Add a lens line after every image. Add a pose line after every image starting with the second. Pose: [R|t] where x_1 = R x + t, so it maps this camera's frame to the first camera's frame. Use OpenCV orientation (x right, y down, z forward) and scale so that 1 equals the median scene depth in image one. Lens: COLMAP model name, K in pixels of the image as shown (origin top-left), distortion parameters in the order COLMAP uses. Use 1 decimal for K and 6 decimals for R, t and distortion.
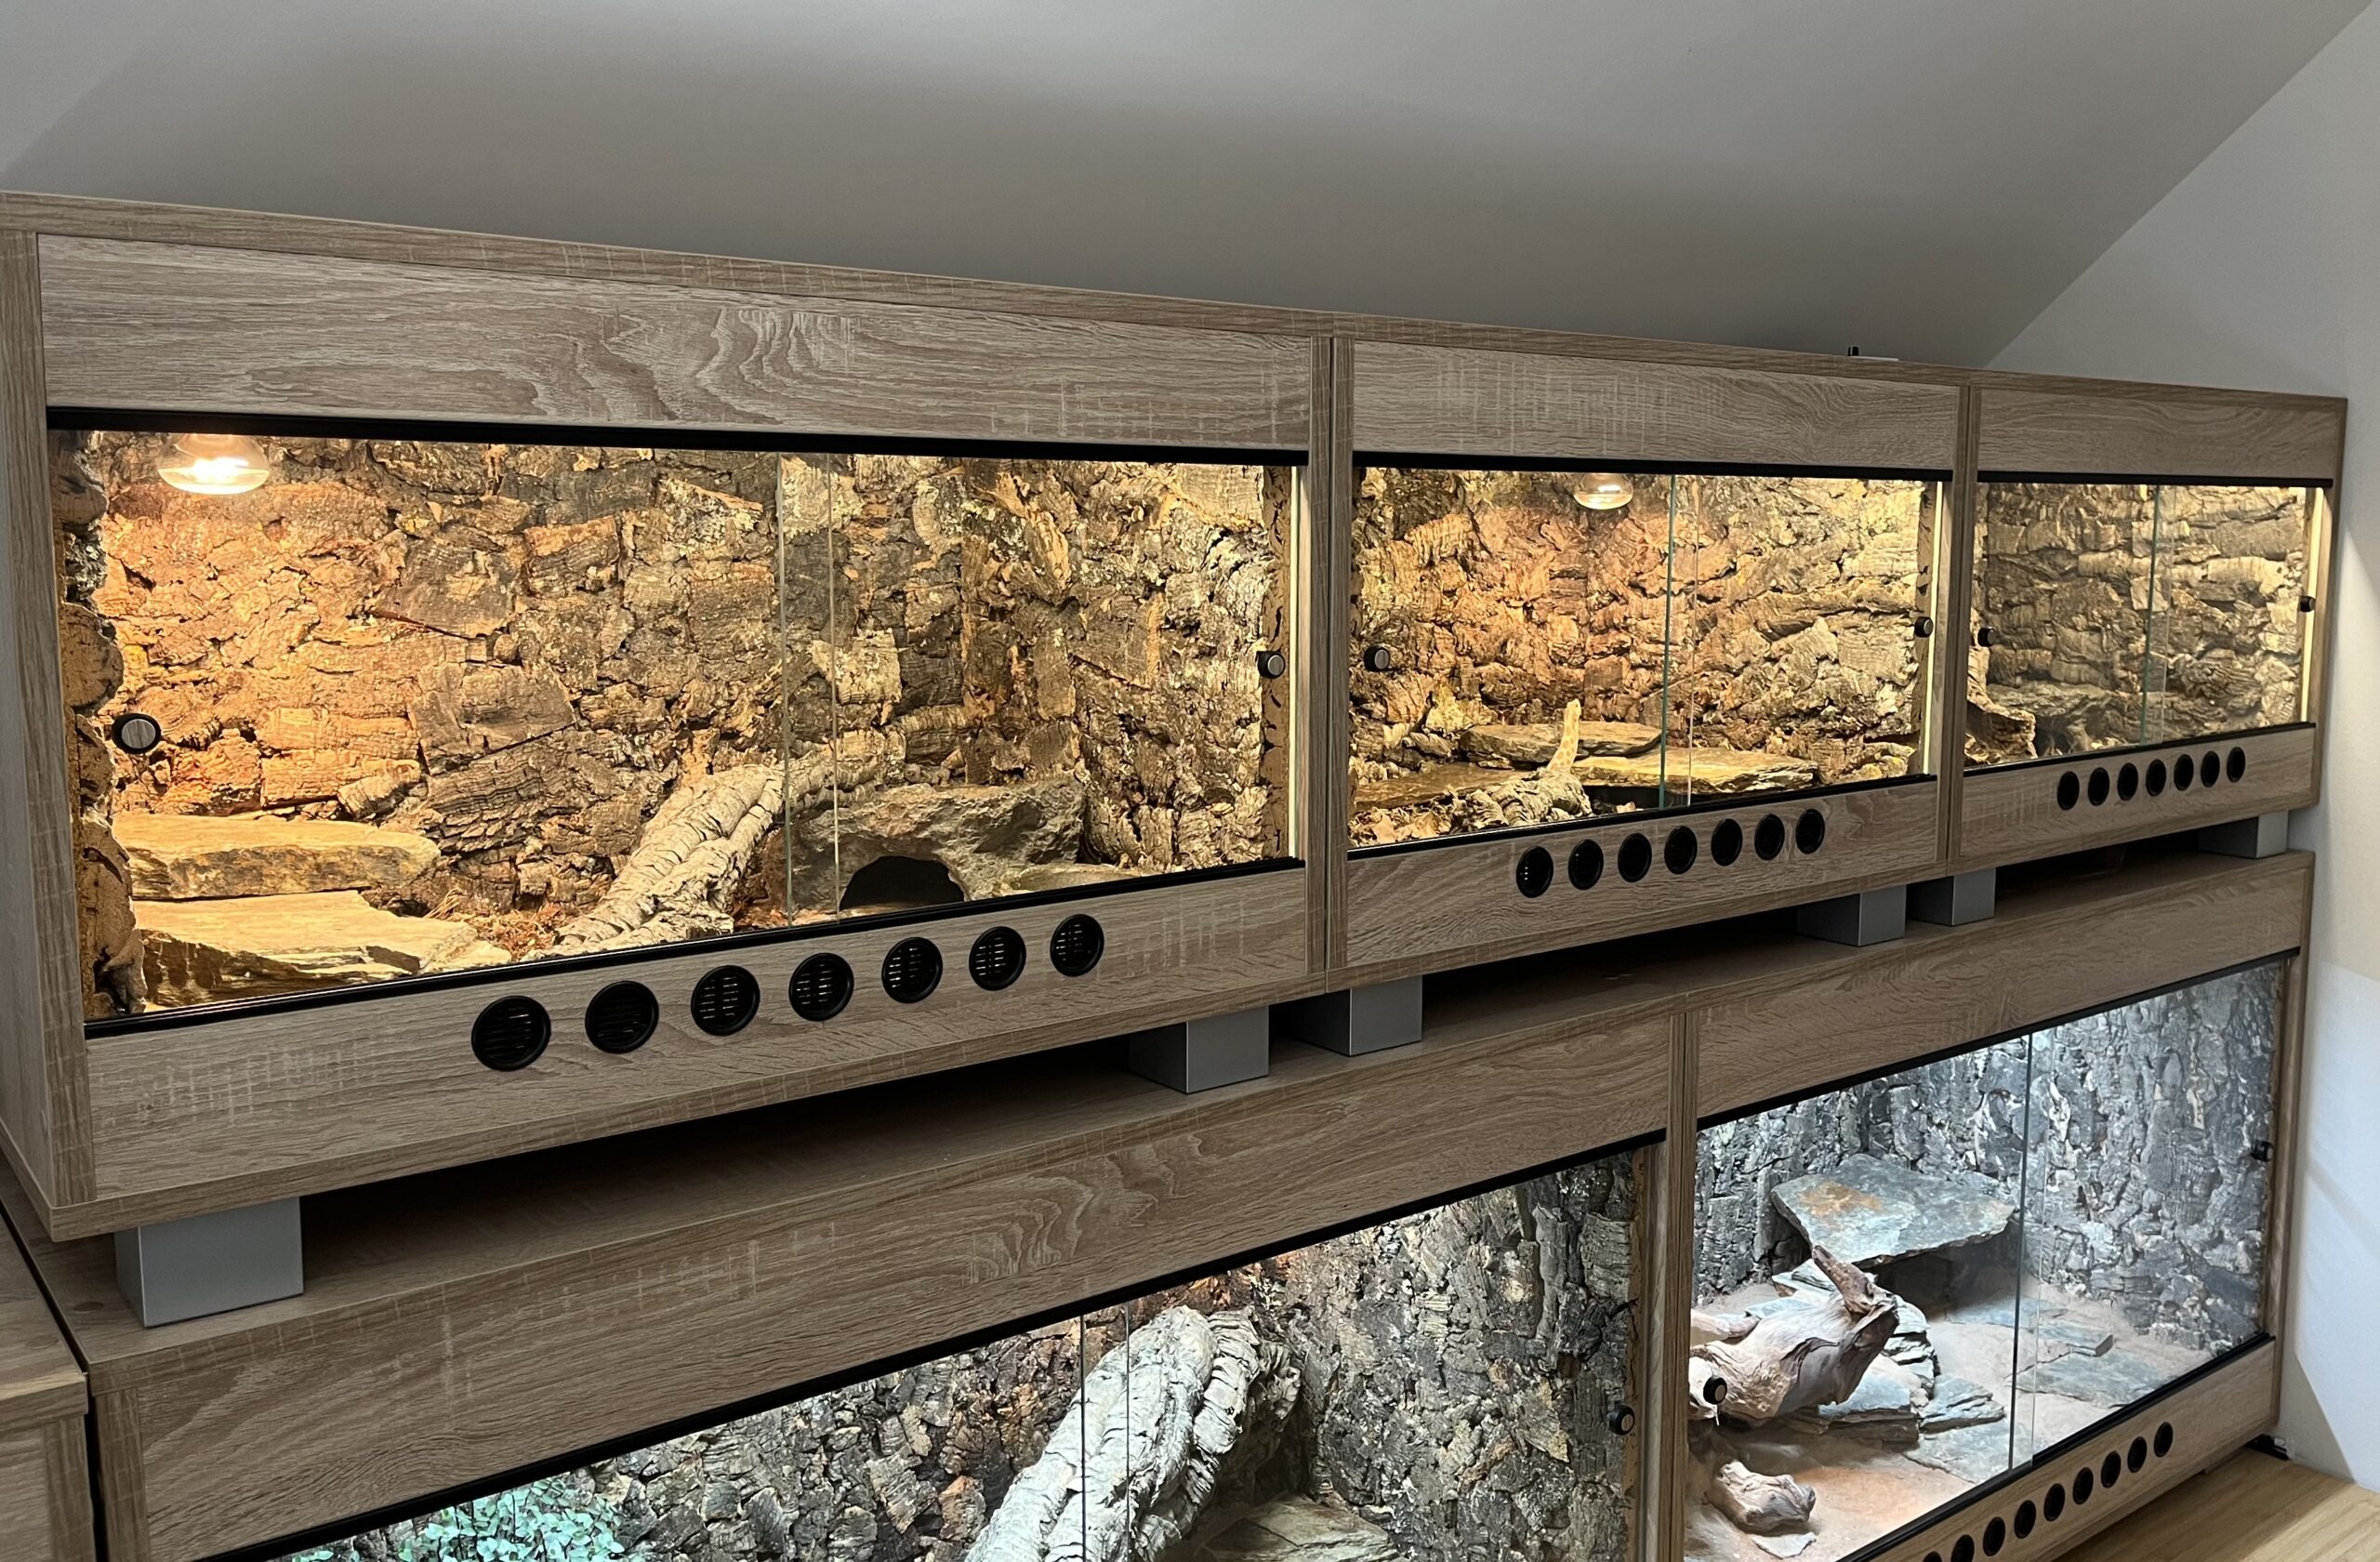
lens RADIAL K [[1975.5, 0, 1333.1], [0, 1975.5, 747.4], [0, 0, 1]] dist [0.010408, 0.028920]
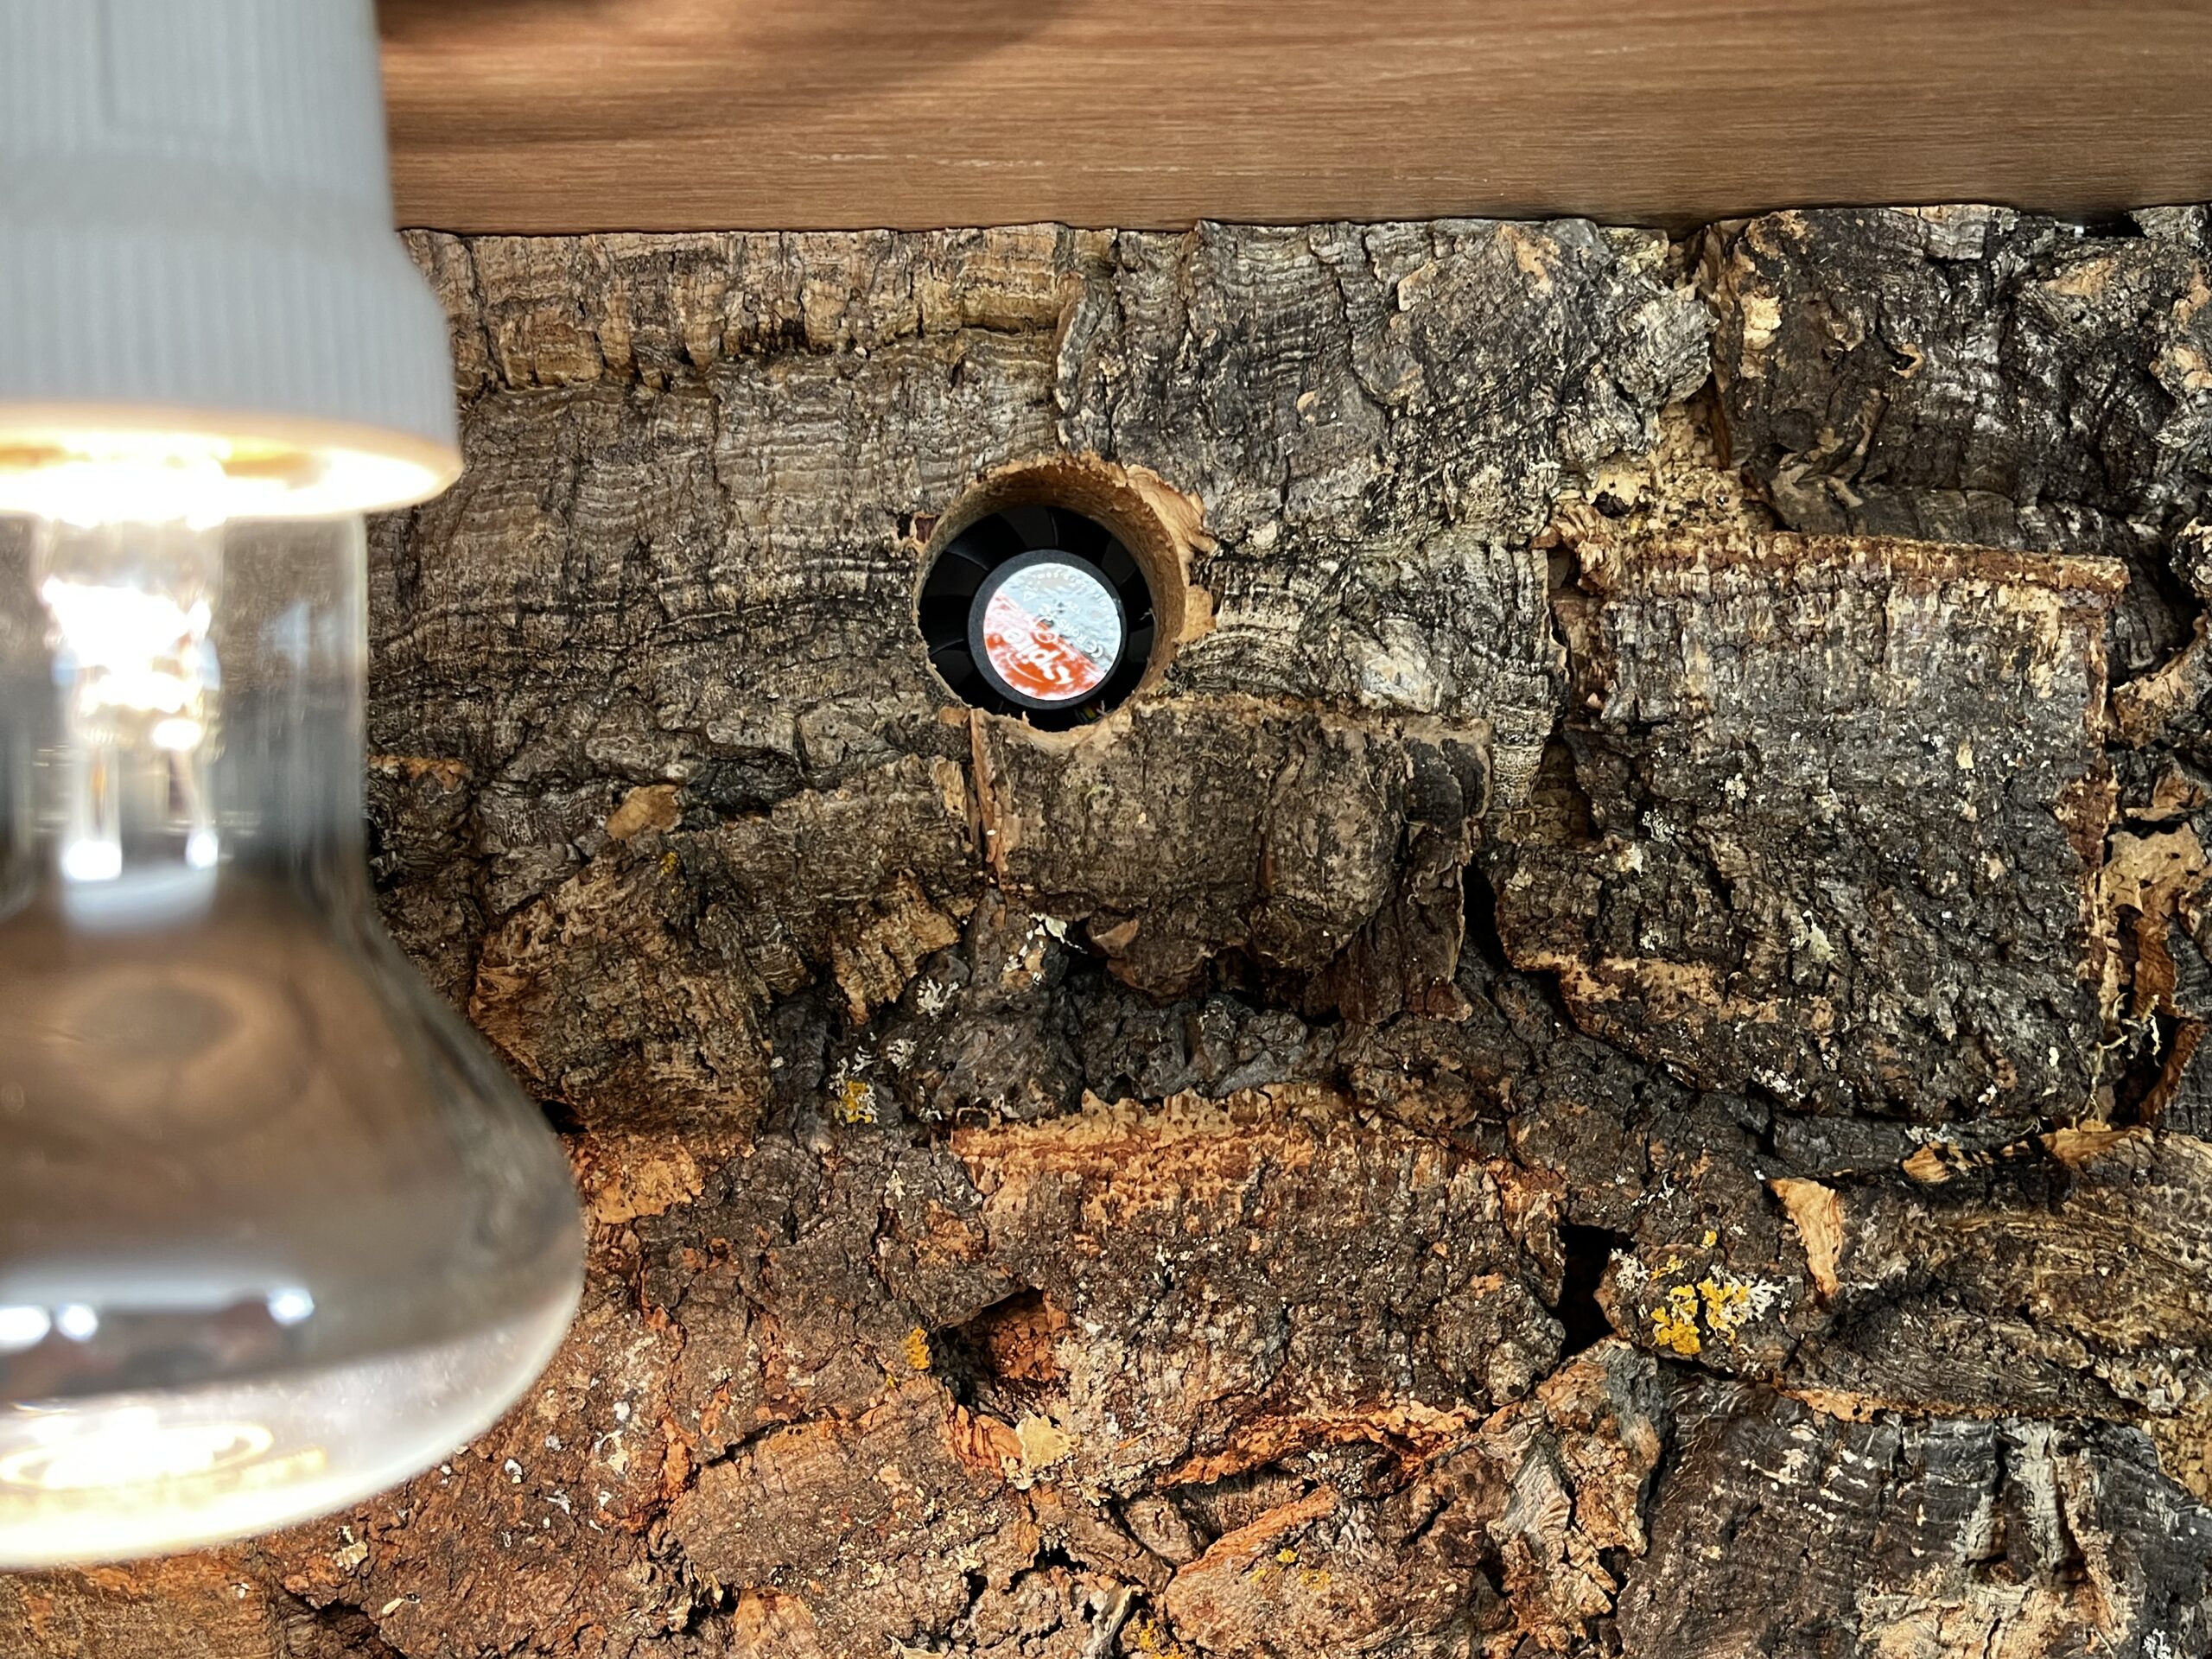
lens RADIAL K [[2089.7, 0, 1113.5], [0, 2089.7, 844.8], [0, 0, 1]] dist [0.014446, 0.000000]
pose [[0.783105, -0.001527, -0.621887, -0.388354], [-0.046724, 0.997026, -0.061284, -0.139750], [0.620131, 0.077048, 0.780705, 0.818911]]
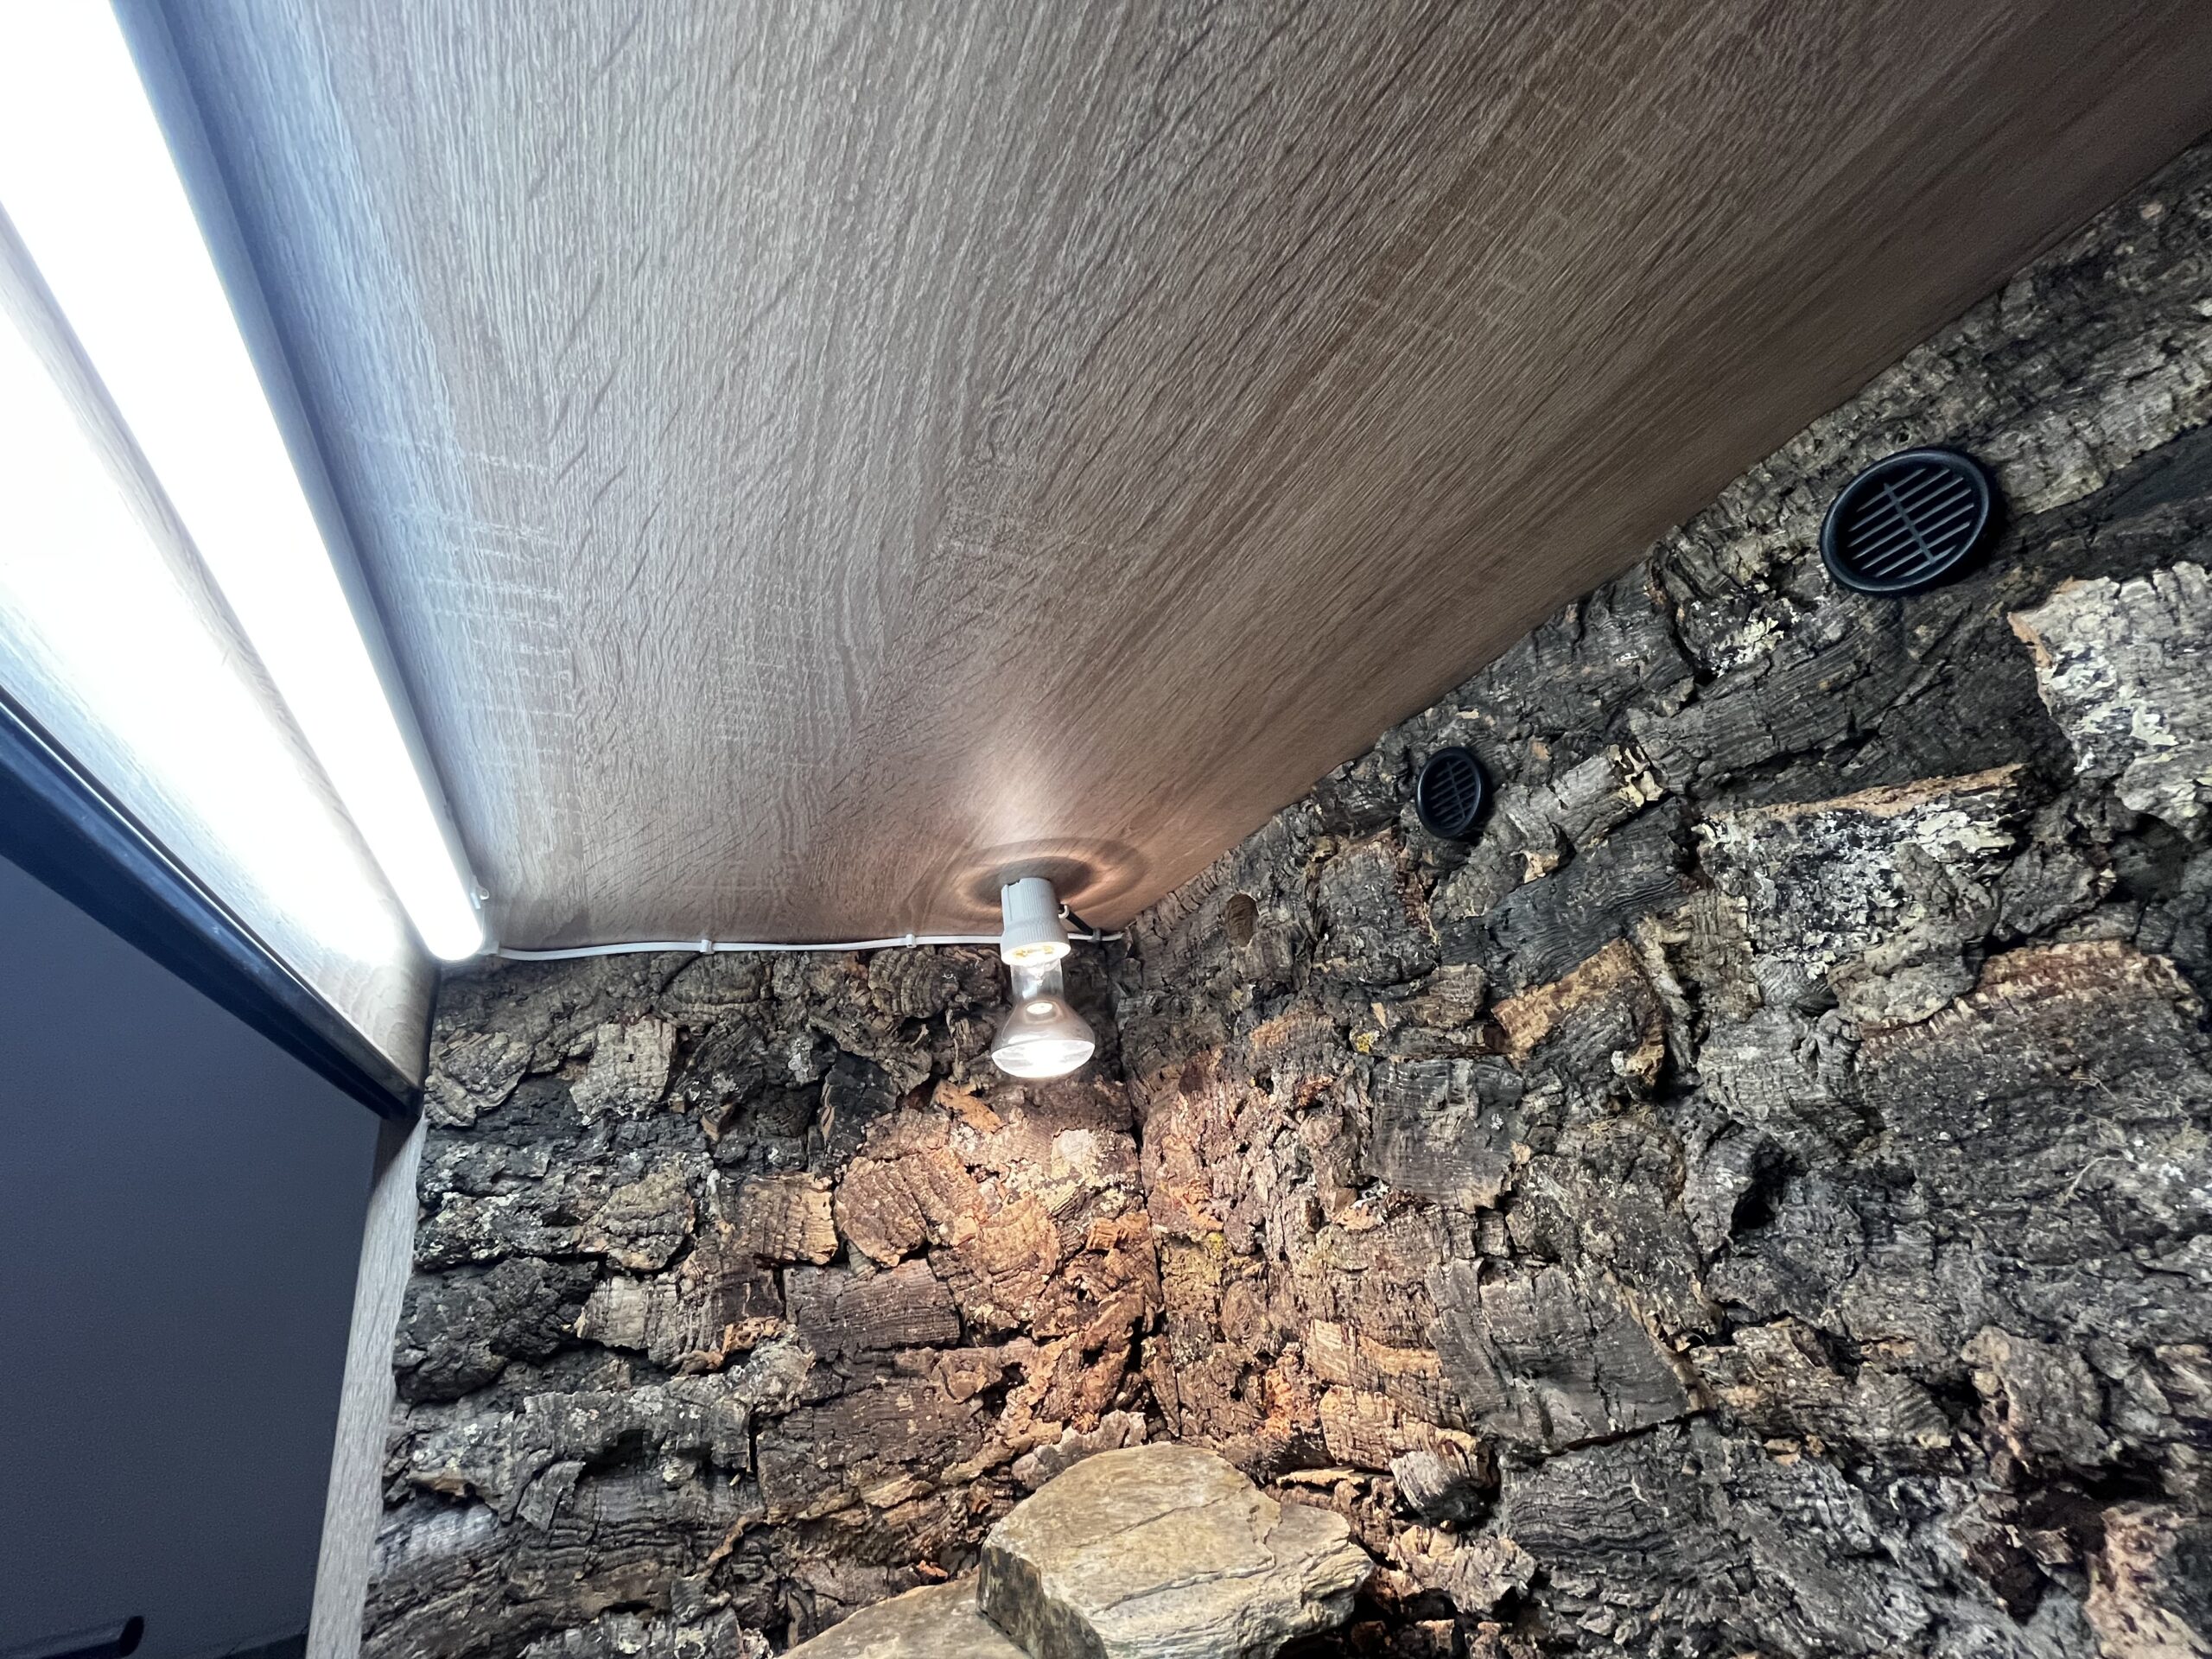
lens RADIAL K [[889.3, 0, 1108.0], [0, 889.3, 834.8], [0, 0, 1]] dist [-0.003186, -0.000160]
pose [[-0.234977, -0.344980, -0.908722, -0.132943], [0.038375, 0.930876, -0.363313, -0.070001], [0.971243, -0.120243, -0.205496, 0.983928]]
